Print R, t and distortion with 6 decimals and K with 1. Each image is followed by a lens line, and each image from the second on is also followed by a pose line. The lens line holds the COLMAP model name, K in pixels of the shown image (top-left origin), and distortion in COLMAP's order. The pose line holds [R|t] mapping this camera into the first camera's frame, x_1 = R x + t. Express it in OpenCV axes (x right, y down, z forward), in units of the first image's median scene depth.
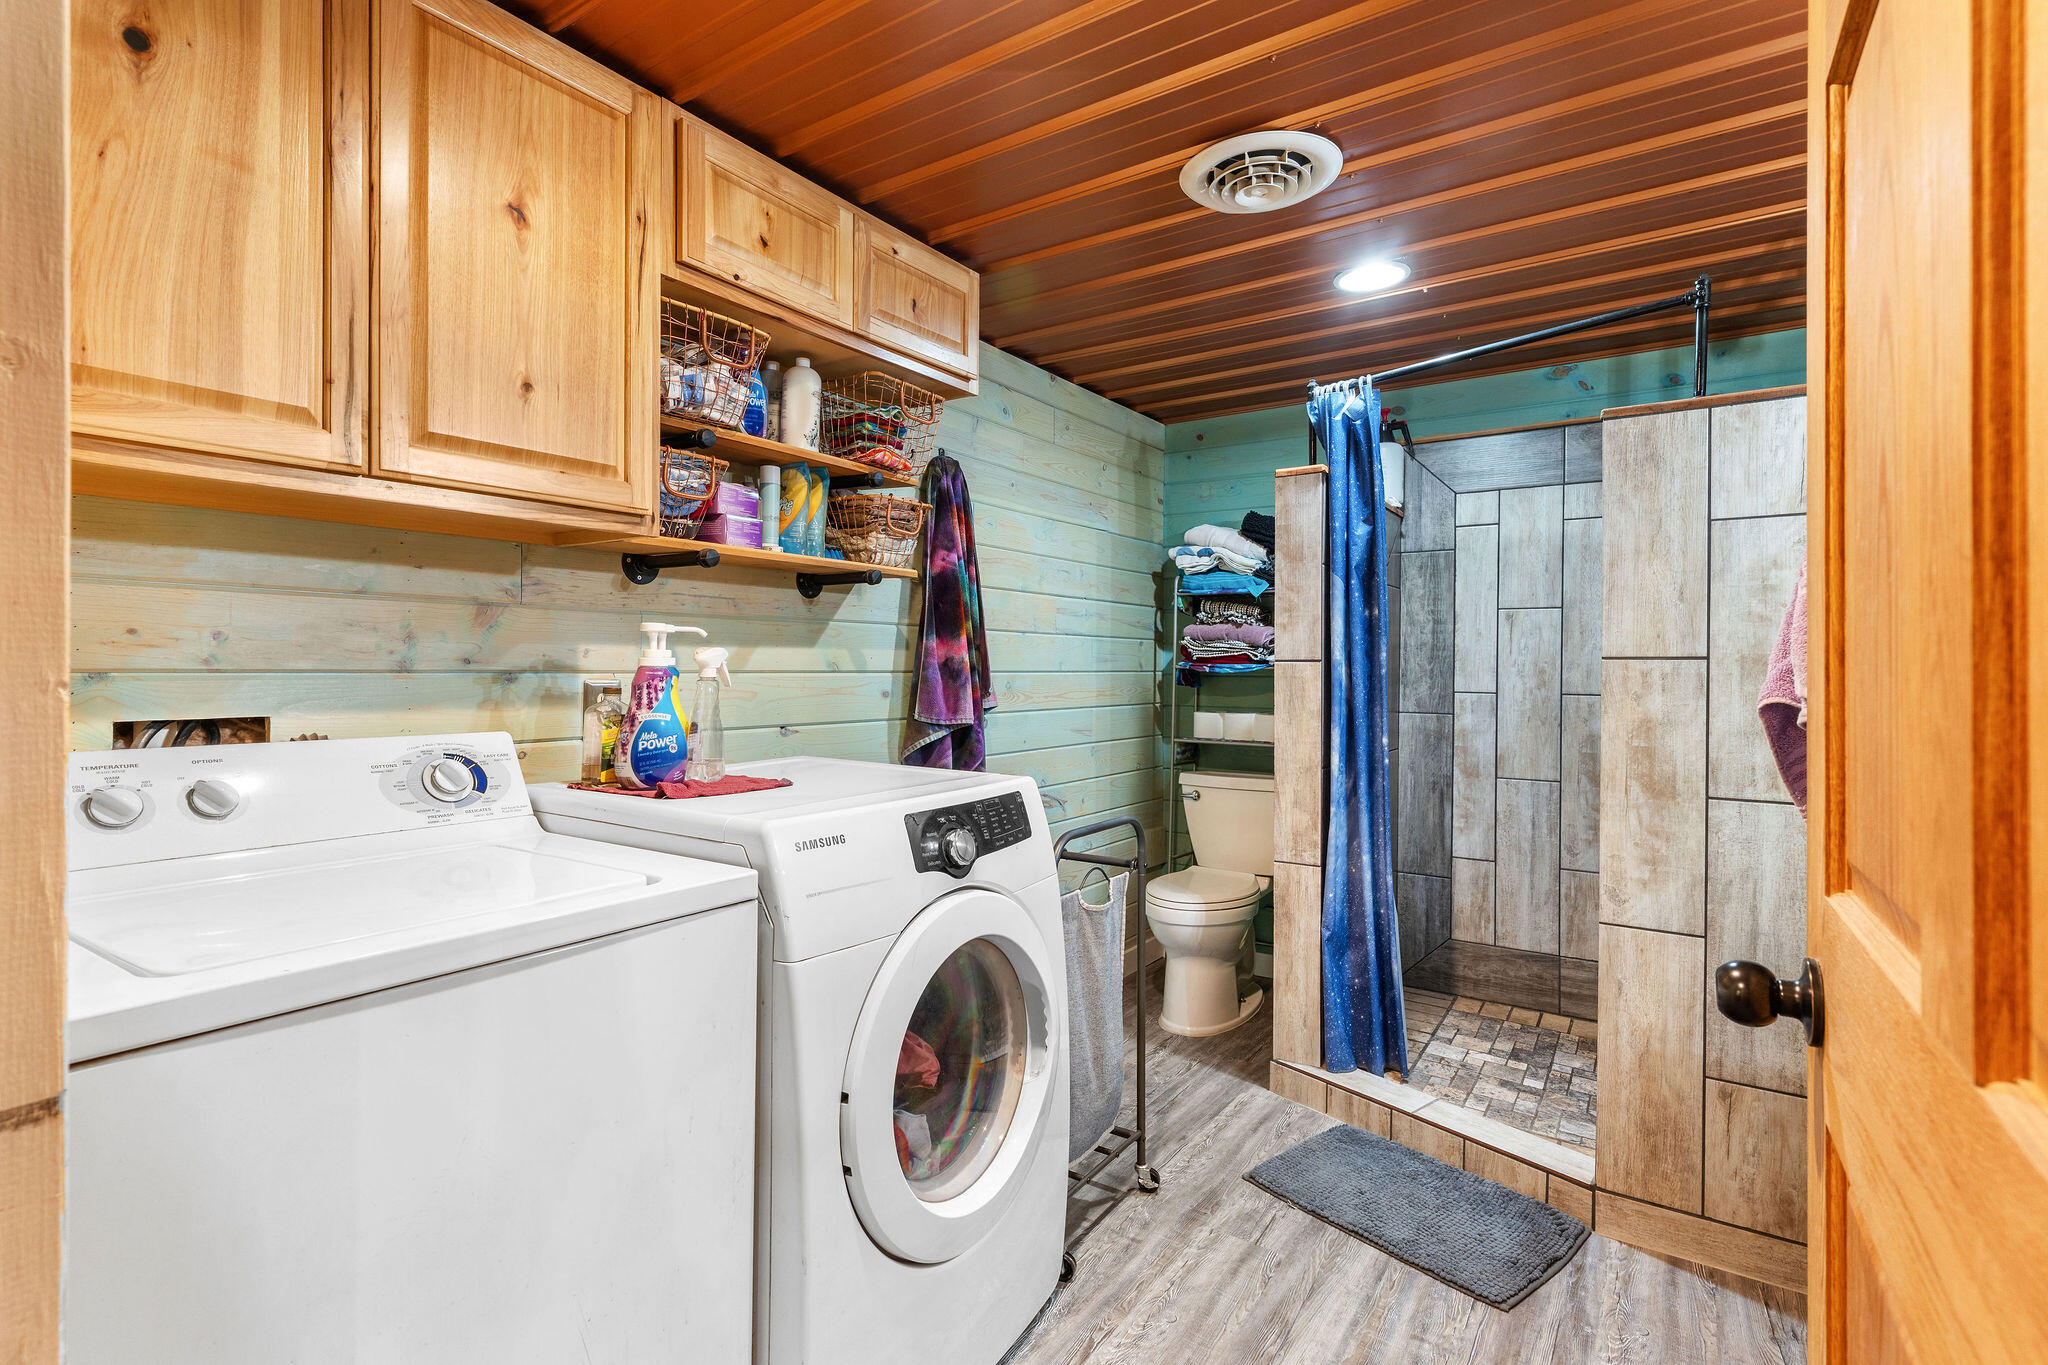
lens RADIAL K [[991.9, 0, 1023.6], [0, 991.9, 673.2], [0, 0, 1]] dist [0.002137, 0.000681]
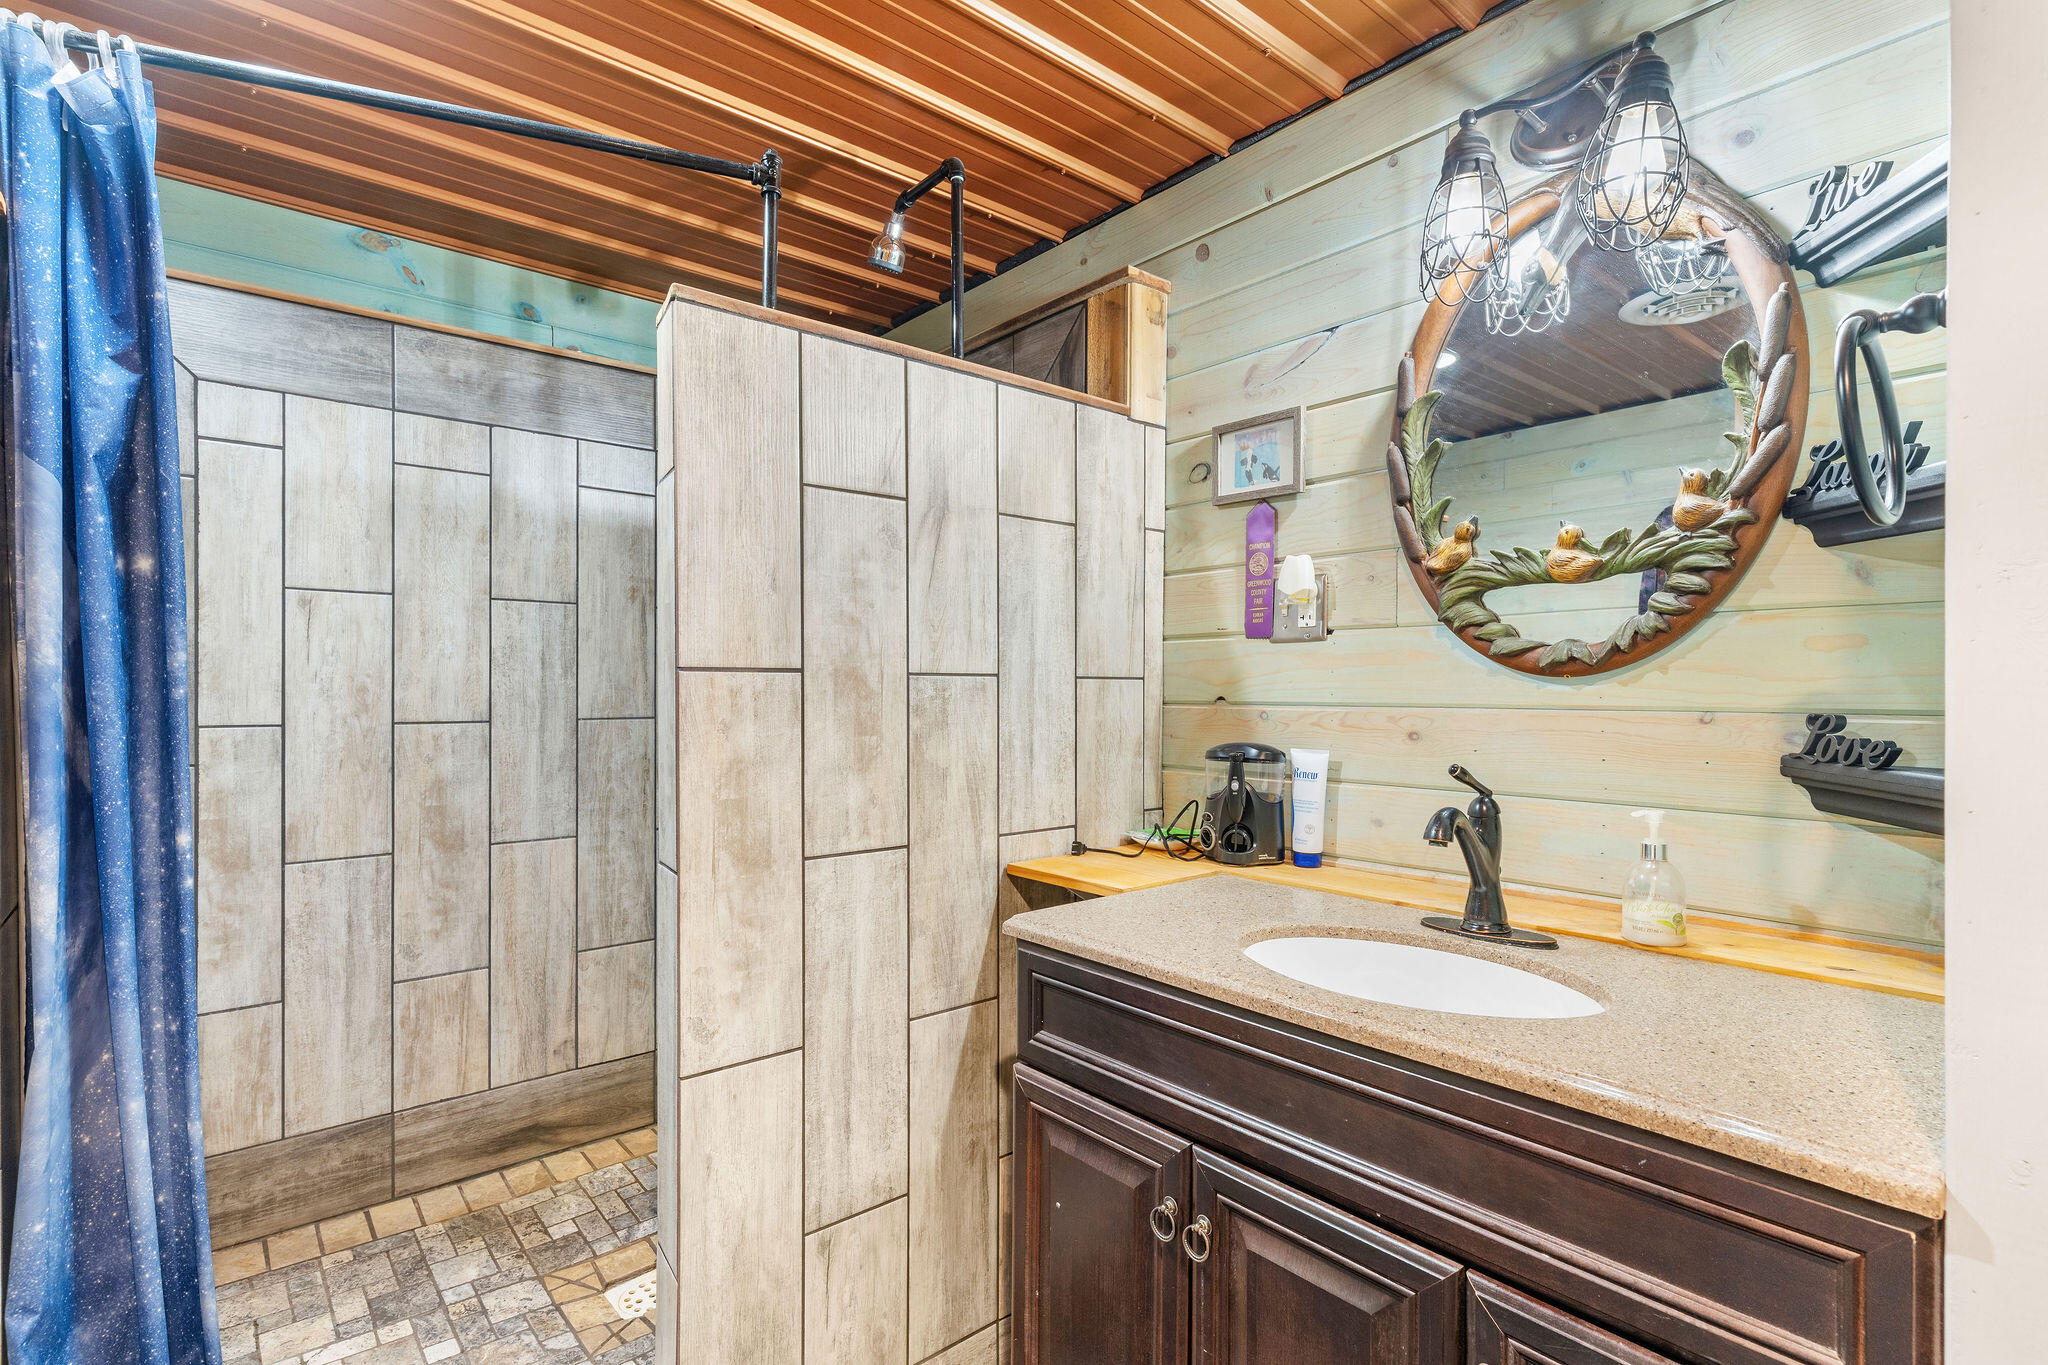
lens RADIAL K [[991.9, 0, 1084.2], [0, 991.9, 691.4], [0, 0, 1]] dist [0.002137, 0.000681]
pose [[0.266194, -0.010256, 0.963865, 0.019826], [0.007041, 0.999937, 0.008695, -0.002850], [-0.963894, 0.004471, 0.266250, 0.374170]]
